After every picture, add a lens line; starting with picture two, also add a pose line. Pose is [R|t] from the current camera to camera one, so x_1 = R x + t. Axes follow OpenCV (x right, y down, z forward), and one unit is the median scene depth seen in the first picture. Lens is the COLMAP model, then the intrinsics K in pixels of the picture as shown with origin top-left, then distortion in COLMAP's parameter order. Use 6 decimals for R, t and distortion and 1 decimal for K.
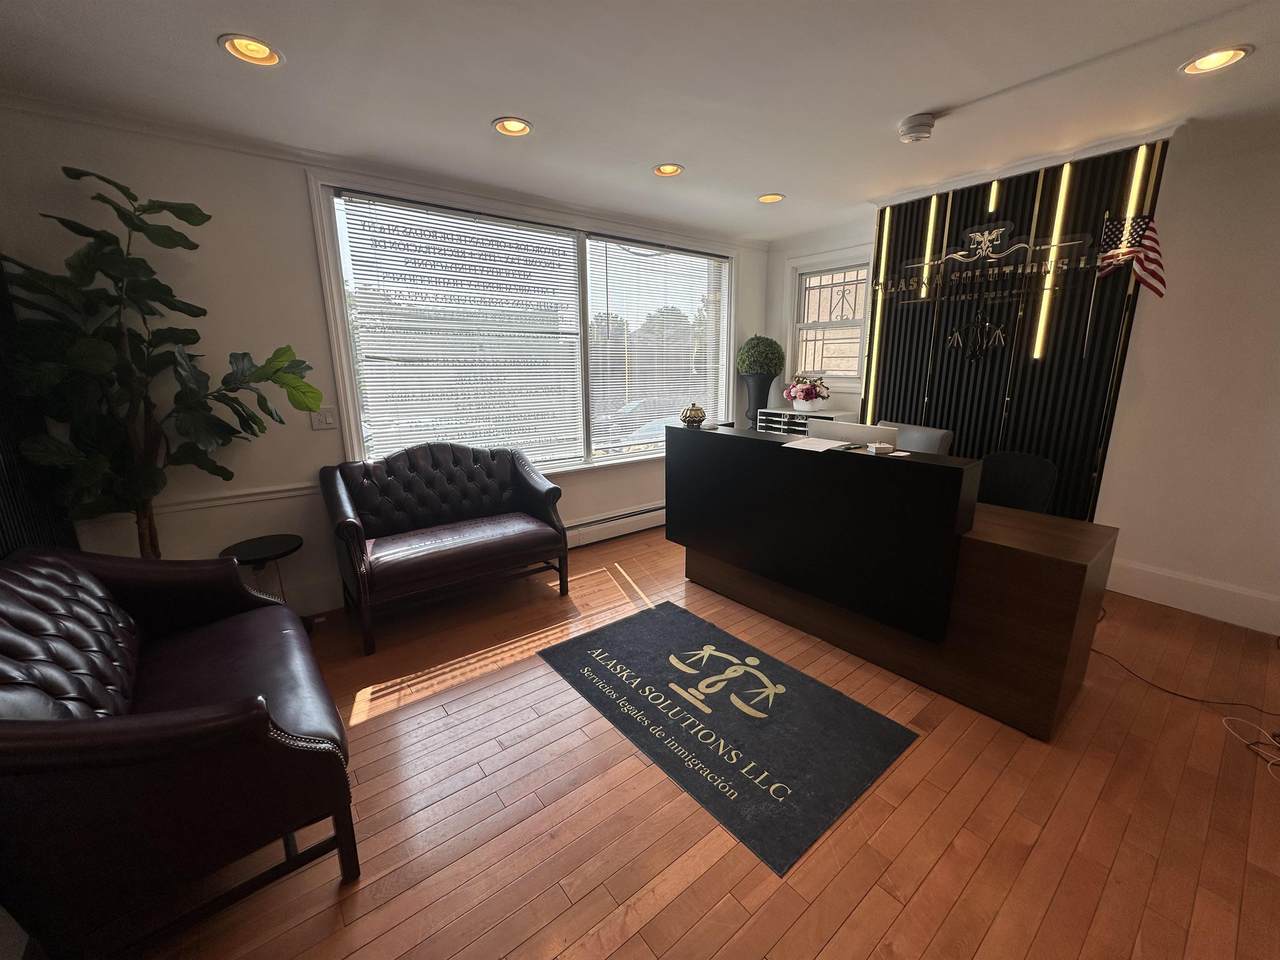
lens RADIAL K [[511.1, 0, 640.0], [0, 511.1, 480.0], [0, 0, 1]] dist [0.000594, 0.000459]
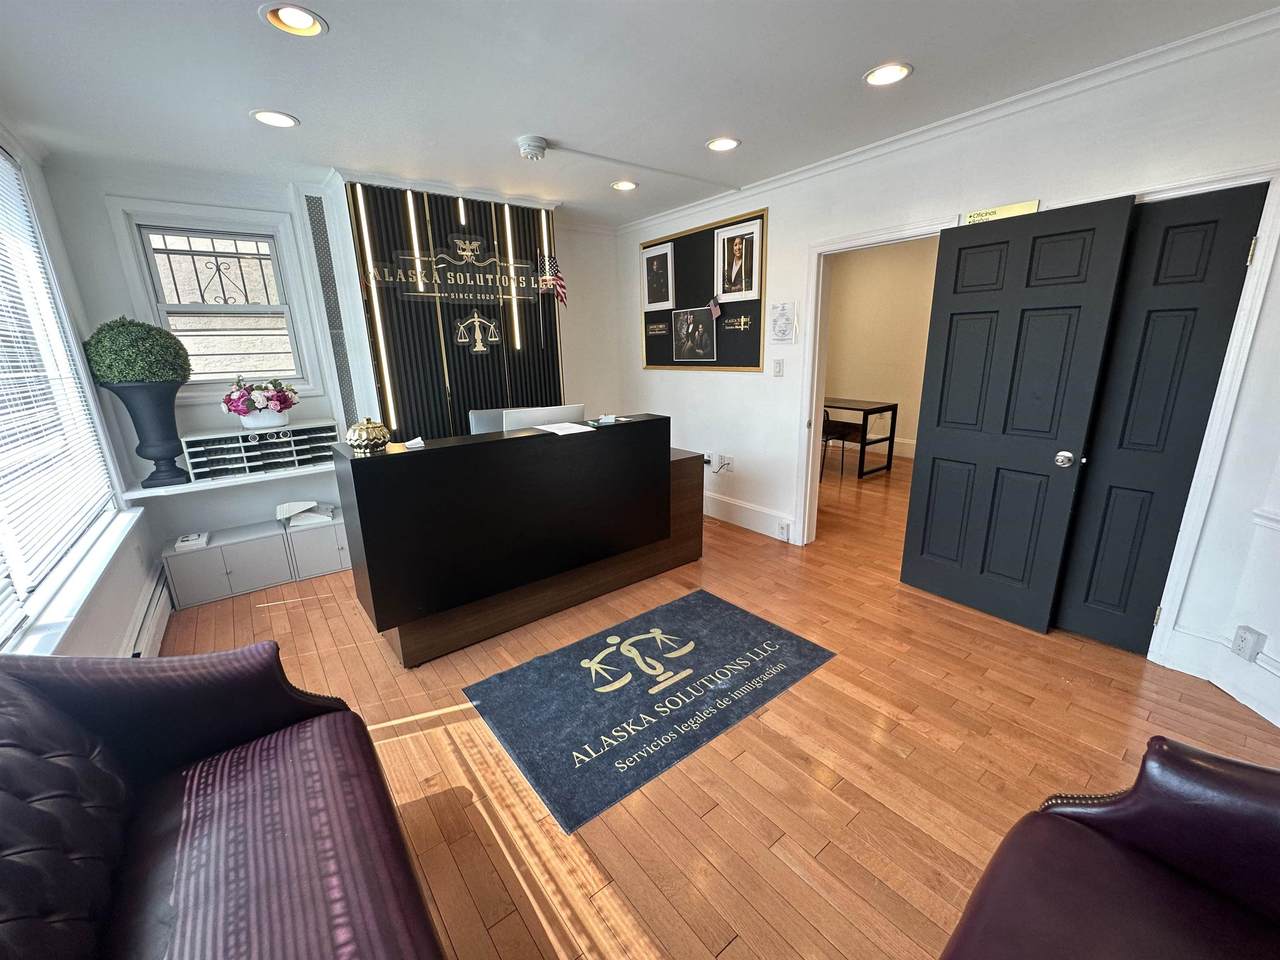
lens RADIAL K [[511.1, 0, 640.0], [0, 511.1, 480.0], [0, 0, 1]] dist [0.000594, 0.000459]
pose [[0.014007, -0.247261, 0.968848, -0.669412], [0.255858, 0.937571, 0.235580, -0.169712], [-0.966613, 0.244587, 0.076396, 0.758121]]
